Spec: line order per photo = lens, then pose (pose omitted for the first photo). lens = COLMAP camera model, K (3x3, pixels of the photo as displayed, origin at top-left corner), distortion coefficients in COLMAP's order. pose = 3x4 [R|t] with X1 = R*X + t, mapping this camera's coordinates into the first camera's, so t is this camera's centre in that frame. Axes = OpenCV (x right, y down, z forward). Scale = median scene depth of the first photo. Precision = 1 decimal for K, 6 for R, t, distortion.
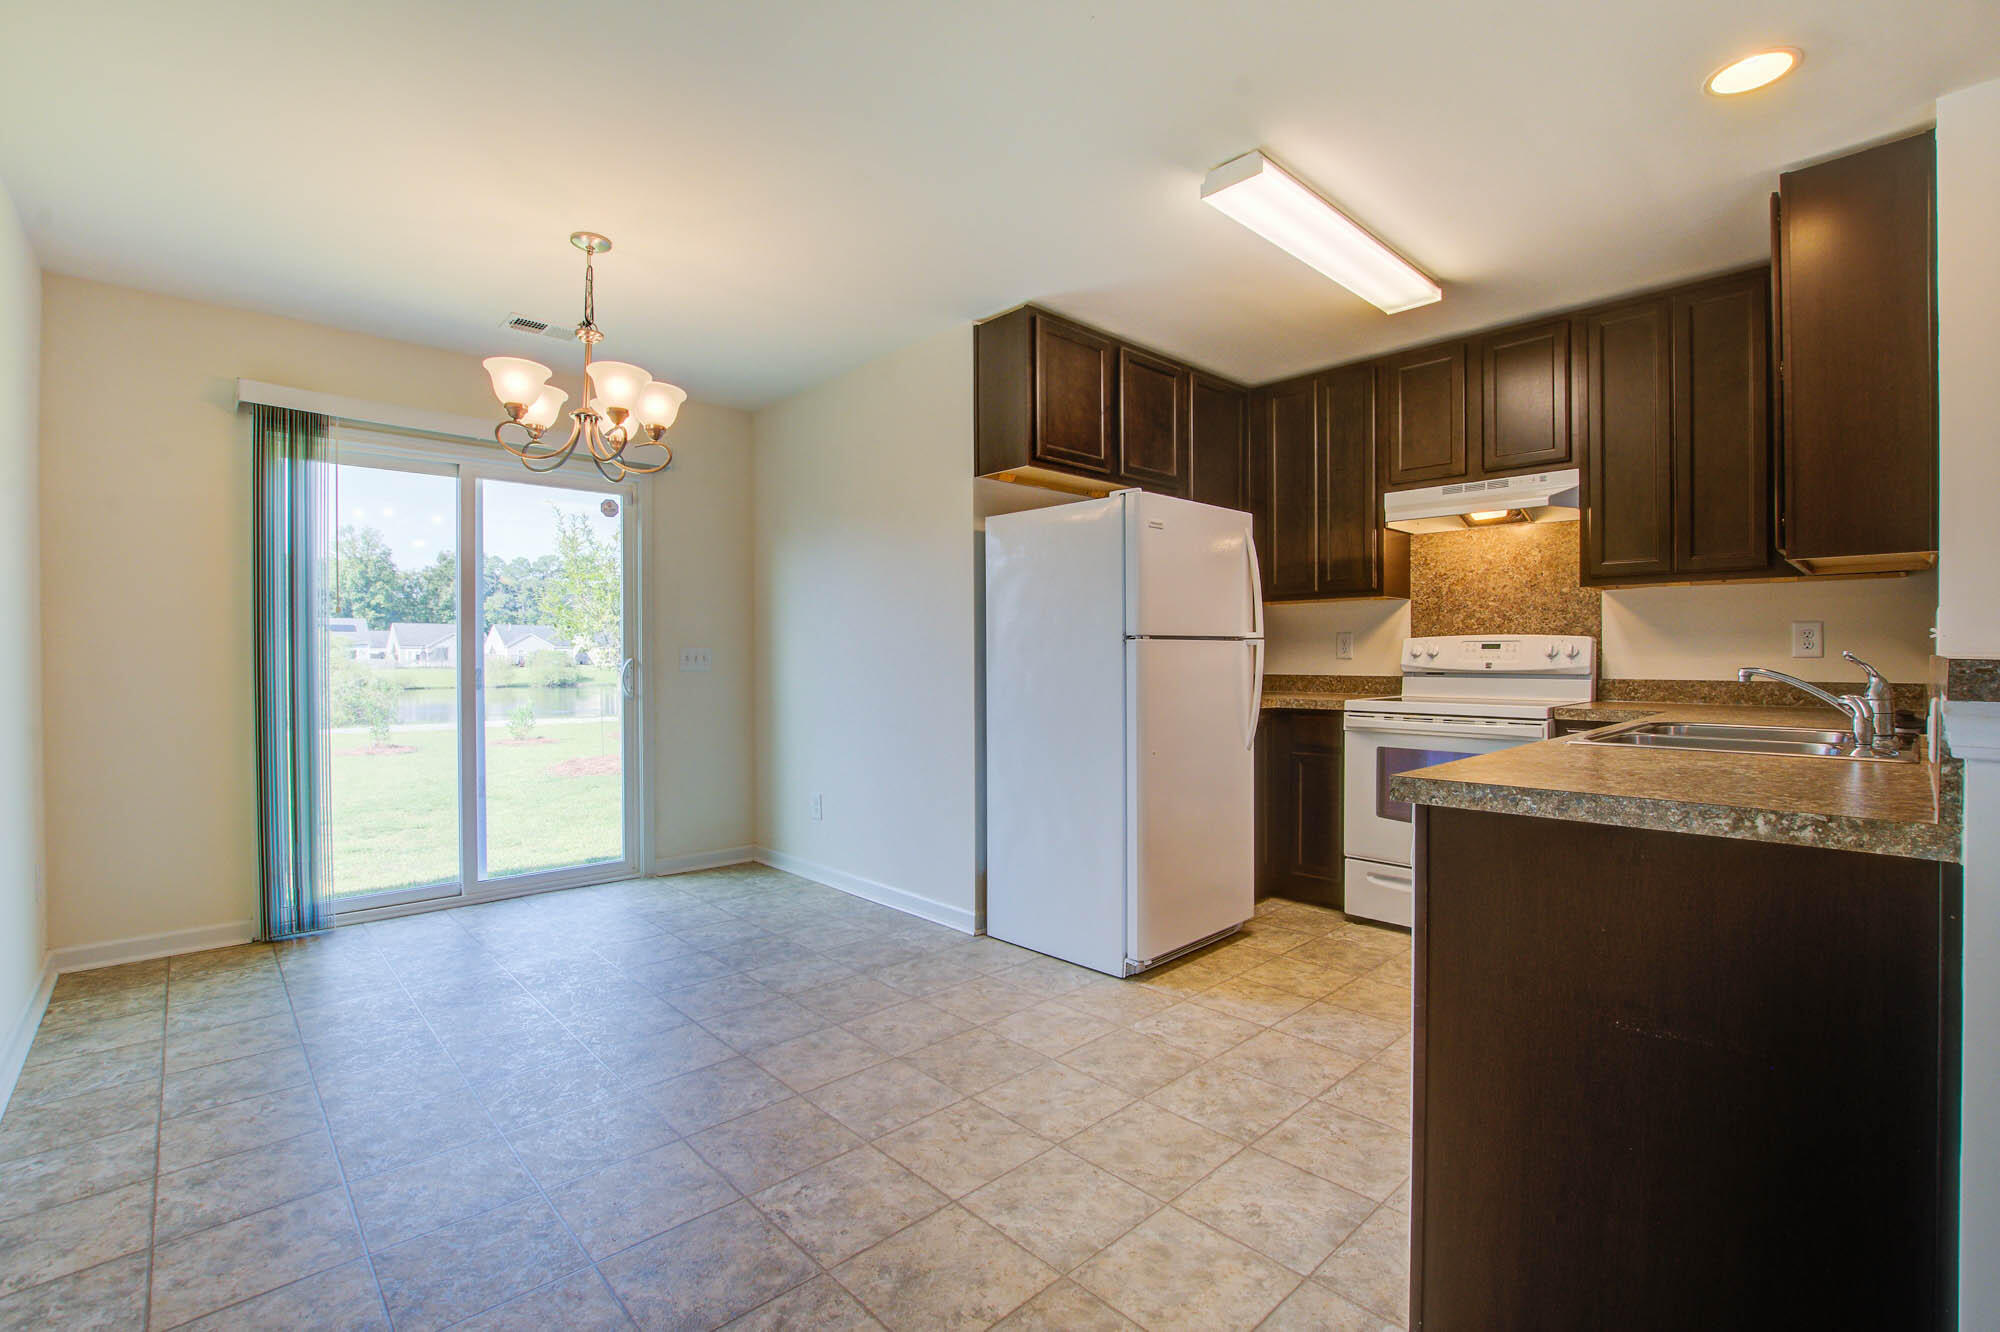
lens RADIAL K [[882.4, 0, 1004.7], [0, 882.4, 667.2], [0, 0, 1]] dist [-0.022765, 0.000532]
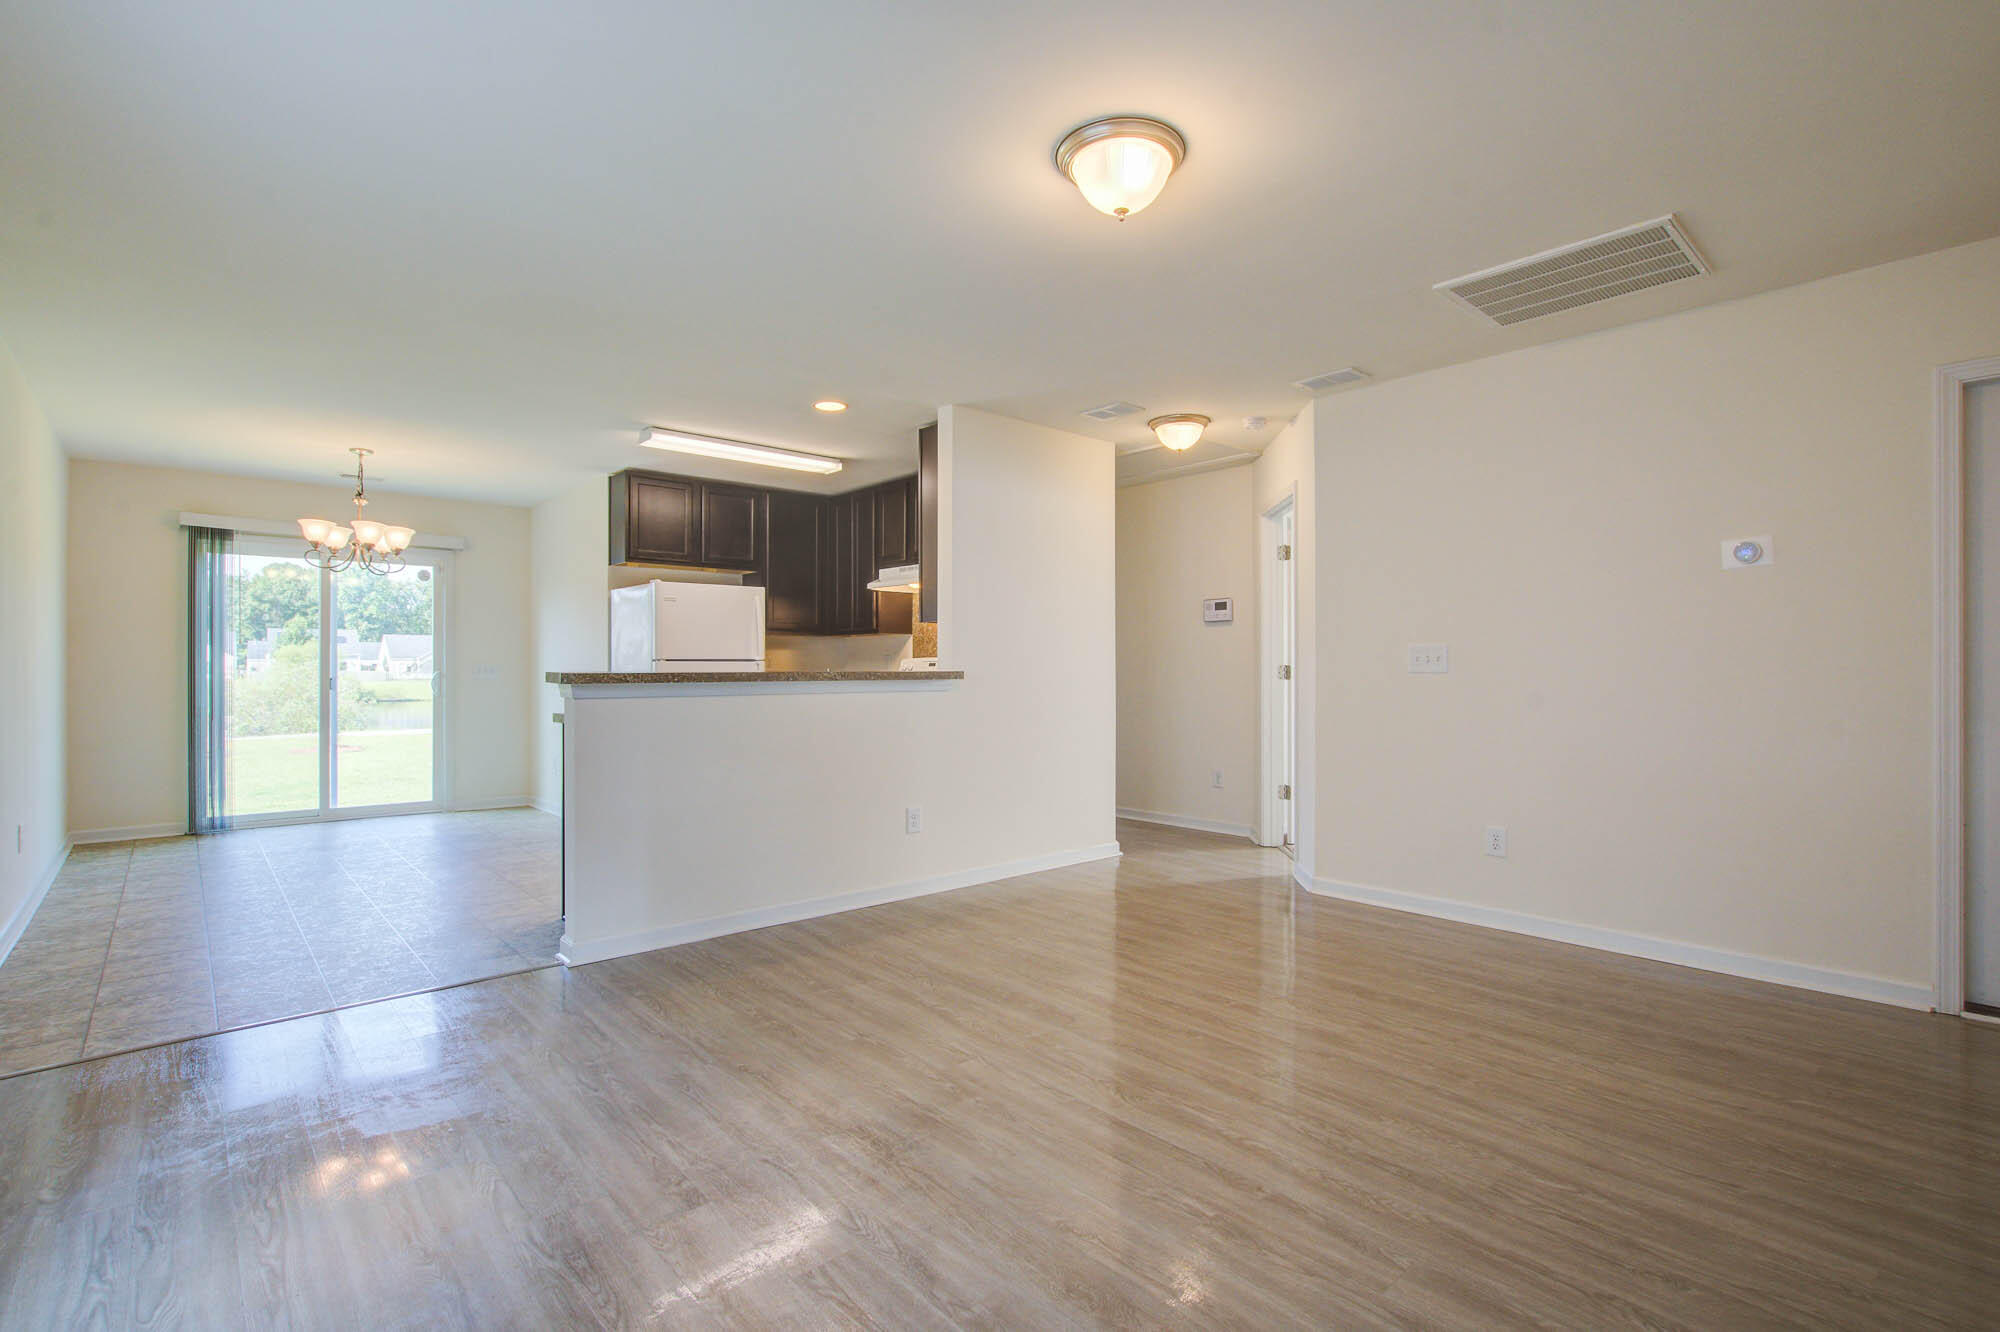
lens RADIAL K [[922.4, 0, 994.2], [0, 922.4, 671.1], [0, 0, 1]] dist [-0.001698, -0.000371]
pose [[0.999522, 0.000435, -0.030920, 0.755236], [-0.000725, 0.999956, -0.009365, 0.004151], [0.030914, 0.009383, 0.999478, -0.743011]]
